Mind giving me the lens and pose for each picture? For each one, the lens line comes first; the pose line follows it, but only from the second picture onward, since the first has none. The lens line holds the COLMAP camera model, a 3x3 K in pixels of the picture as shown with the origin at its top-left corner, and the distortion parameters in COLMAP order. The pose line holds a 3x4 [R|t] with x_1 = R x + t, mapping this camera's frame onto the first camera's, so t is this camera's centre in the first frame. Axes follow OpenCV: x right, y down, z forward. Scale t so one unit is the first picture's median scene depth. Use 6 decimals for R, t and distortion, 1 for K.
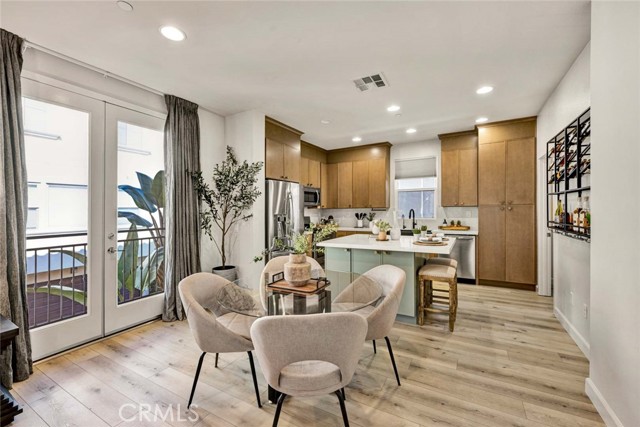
lens RADIAL K [[262.4, 0, 336.0], [0, 262.4, 214.6], [0, 0, 1]] dist [0.003026, -0.000245]
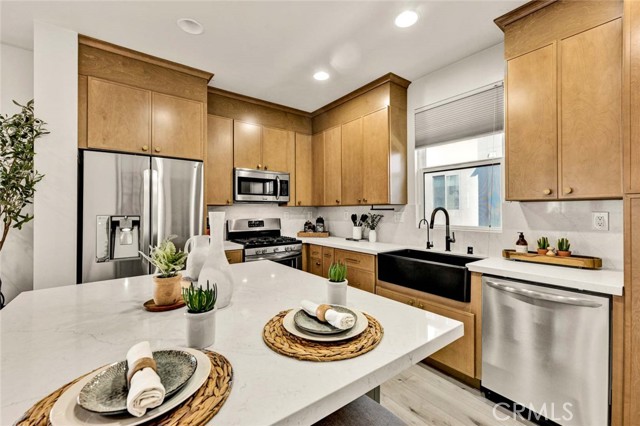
lens RADIAL K [[265.1, 0, 339.9], [0, 265.1, 209.5], [0, 0, 1]] dist [-0.001843, -0.000680]
pose [[0.918985, 0.002884, -0.394283, 0.360070], [-0.009191, 0.999858, -0.014109, -0.010774], [0.394186, 0.016590, 0.918881, 0.590872]]
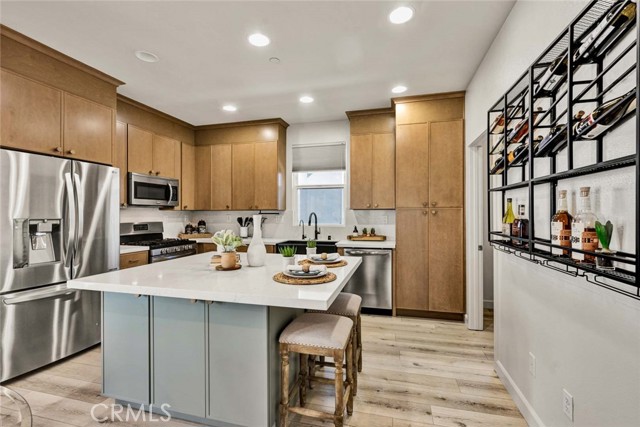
lens RADIAL K [[262.4, 0, 326.3], [0, 262.4, 215.2], [0, 0, 1]] dist [0.003026, -0.000245]
pose [[0.976577, 0.004392, 0.215123, 0.196758], [-0.002188, 0.999943, -0.010482, -0.006546], [-0.215157, 0.009766, 0.976531, 0.326731]]
